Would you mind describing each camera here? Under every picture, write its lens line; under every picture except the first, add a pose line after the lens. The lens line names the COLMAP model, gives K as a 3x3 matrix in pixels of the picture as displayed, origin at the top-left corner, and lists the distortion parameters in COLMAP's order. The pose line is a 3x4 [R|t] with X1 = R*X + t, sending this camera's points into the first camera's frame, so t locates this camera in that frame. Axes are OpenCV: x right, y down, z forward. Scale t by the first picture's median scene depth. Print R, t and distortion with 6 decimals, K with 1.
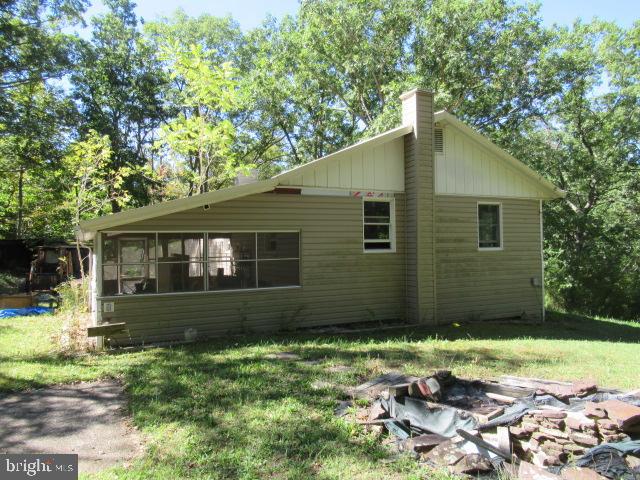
lens RADIAL K [[483.0, 0, 320.0], [0, 483.0, 240.0], [0, 0, 1]] dist [-0.006954, -0.001994]
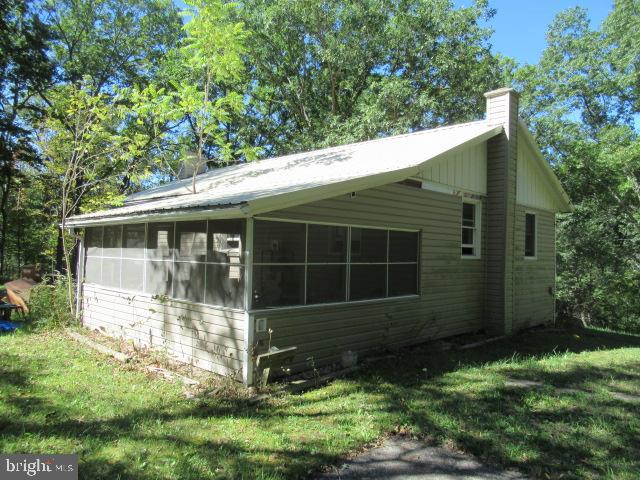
lens RADIAL K [[483.0, 0, 320.0], [0, 483.0, 240.0], [0, 0, 1]] dist [-0.006954, -0.001994]
pose [[0.926881, 0.048731, 0.372178, -0.495680], [-0.048613, 0.998771, -0.009705, 0.013625], [-0.372193, -0.009097, 0.928111, 0.254815]]
